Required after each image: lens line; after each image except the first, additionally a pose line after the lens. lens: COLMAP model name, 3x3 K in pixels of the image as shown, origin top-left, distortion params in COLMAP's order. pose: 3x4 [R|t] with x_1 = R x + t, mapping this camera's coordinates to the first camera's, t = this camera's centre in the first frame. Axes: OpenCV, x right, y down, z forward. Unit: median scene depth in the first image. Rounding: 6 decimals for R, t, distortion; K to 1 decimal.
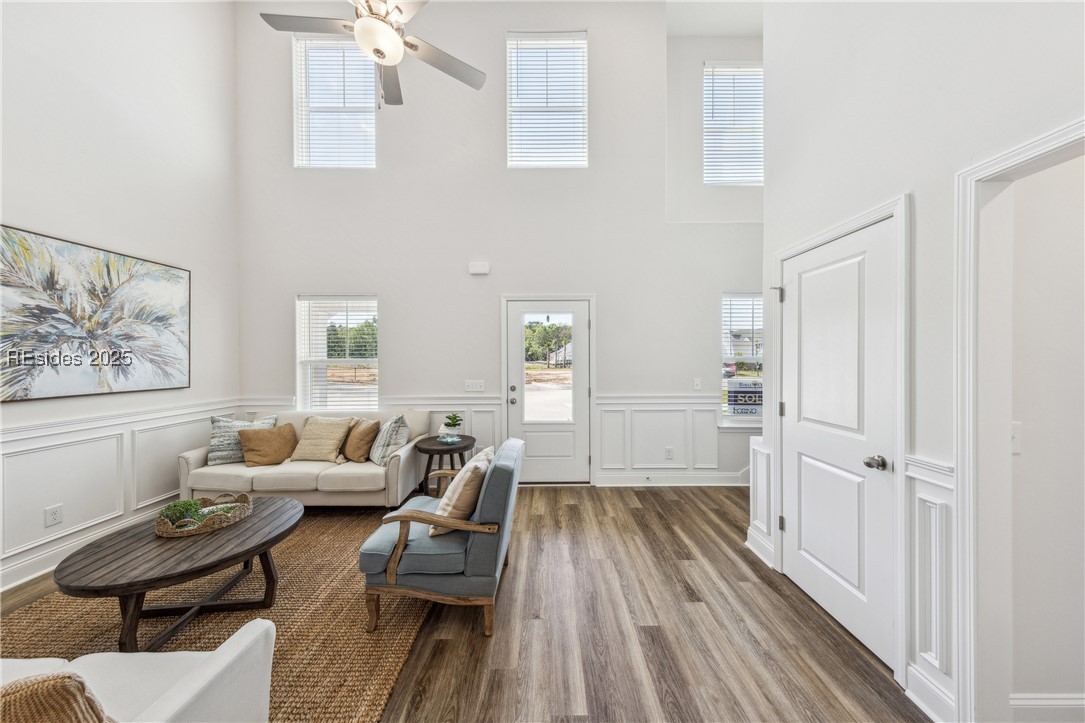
lens RADIAL K [[343.3, 0, 536.9], [0, 343.3, 359.8], [0, 0, 1]] dist [-0.000778, -0.000096]
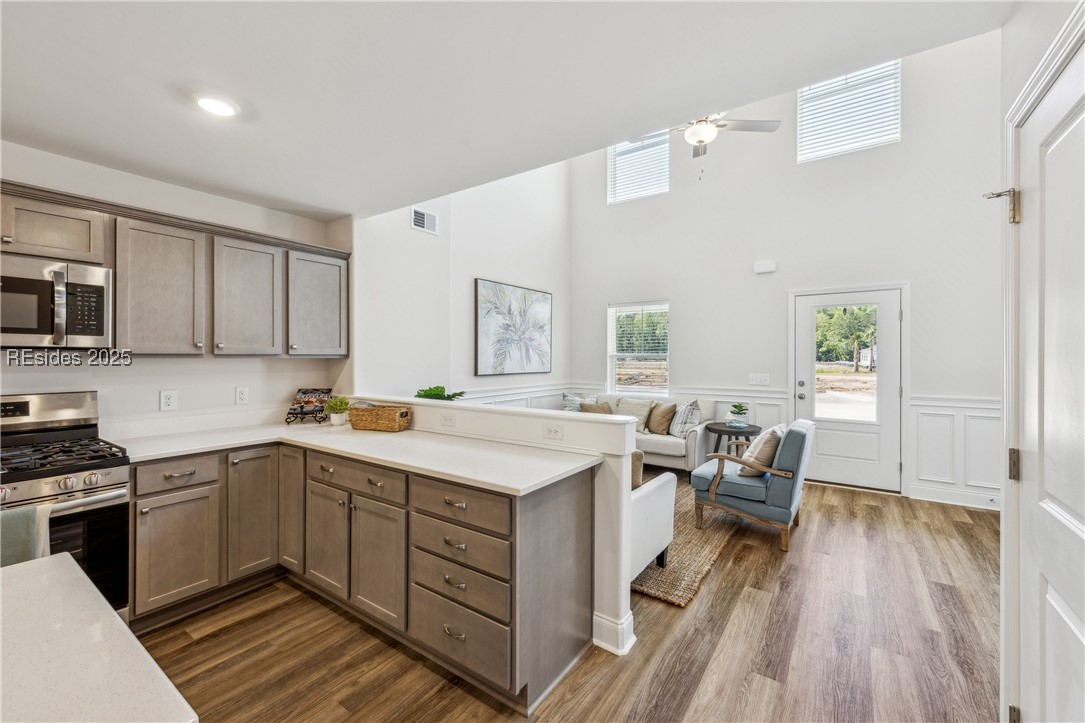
lens RADIAL K [[443.8, 0, 545.1], [0, 443.8, 357.6], [0, 0, 1]] dist [0.006740, -0.000037]
pose [[0.836534, 0.005822, -0.547884, 0.020018], [-0.007146, 0.999974, -0.000284, 0.019227], [0.547869, 0.004153, 0.836554, -0.674388]]
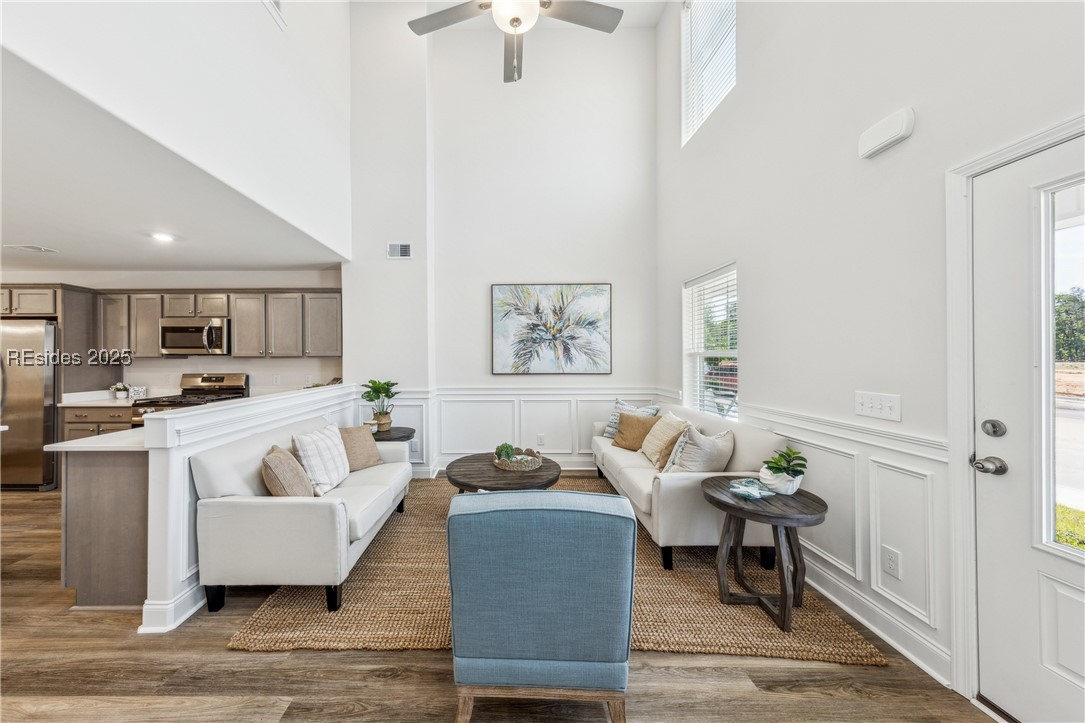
lens RADIAL K [[367.2, 0, 533.1], [0, 367.2, 361.1], [0, 0, 1]] dist [0.002581, -0.000058]
pose [[0.009994, 0.010058, -0.999899, 0.398681], [-0.000565, 0.999949, 0.010053, 0.019852], [0.999950, 0.000464, 0.009999, 0.751459]]
